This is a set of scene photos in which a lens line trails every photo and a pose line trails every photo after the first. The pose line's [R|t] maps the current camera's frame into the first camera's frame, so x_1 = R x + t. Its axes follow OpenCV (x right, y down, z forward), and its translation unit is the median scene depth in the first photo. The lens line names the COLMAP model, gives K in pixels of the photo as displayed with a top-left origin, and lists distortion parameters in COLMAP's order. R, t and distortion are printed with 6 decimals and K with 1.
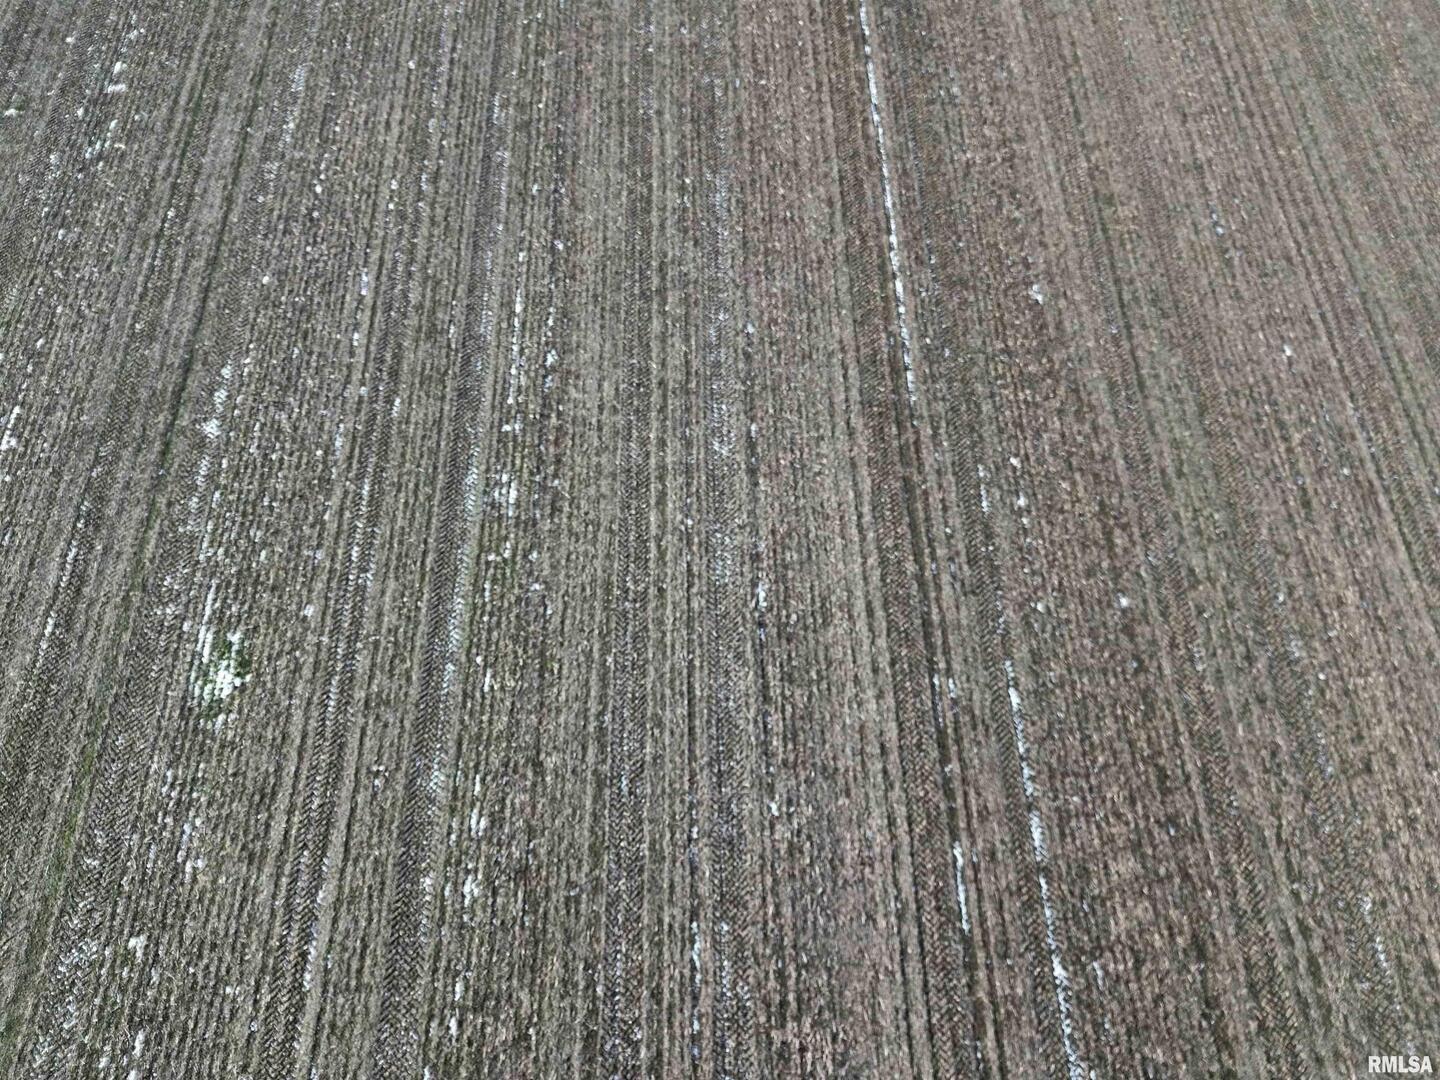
lens RADIAL K [[998.1, 0, 723.3], [0, 998.1, 550.0], [0, 0, 1]] dist [0.055300, -0.046516]
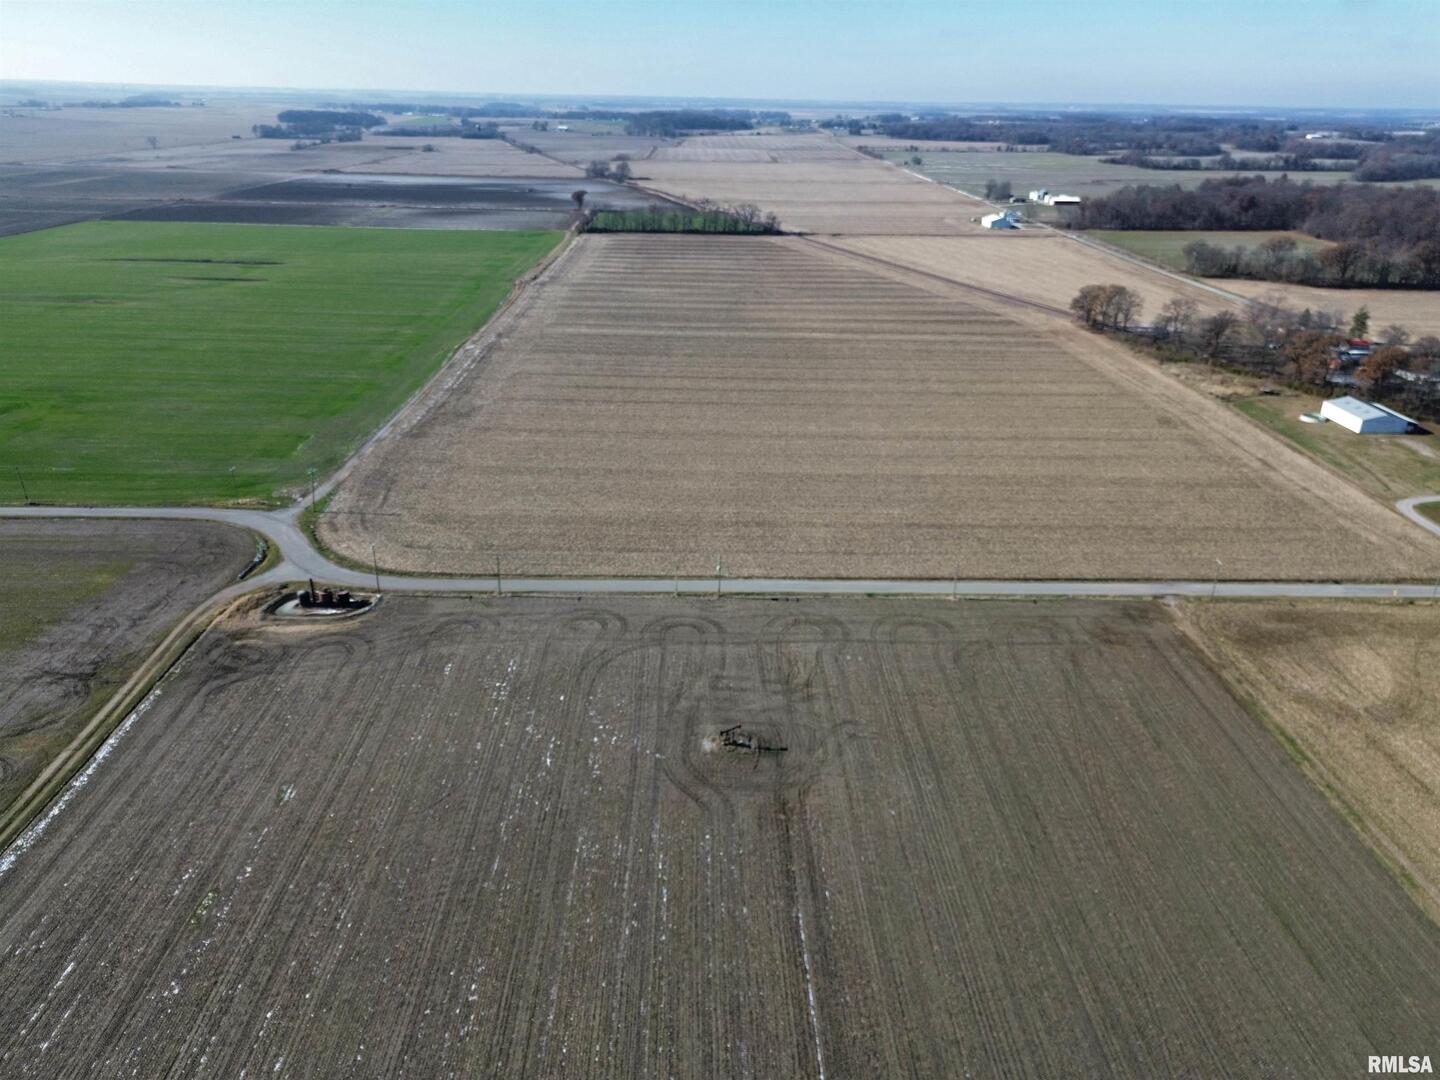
lens RADIAL K [[1020.3, 0, 724.6], [0, 1020.3, 541.0], [0, 0, 1]] dist [0.062360, -0.054622]
pose [[0.999905, 0.011288, 0.007940, -0.072890], [-0.003663, 0.771783, -0.635875, 0.216998], [-0.013306, 0.635786, 0.771751, -1.426768]]
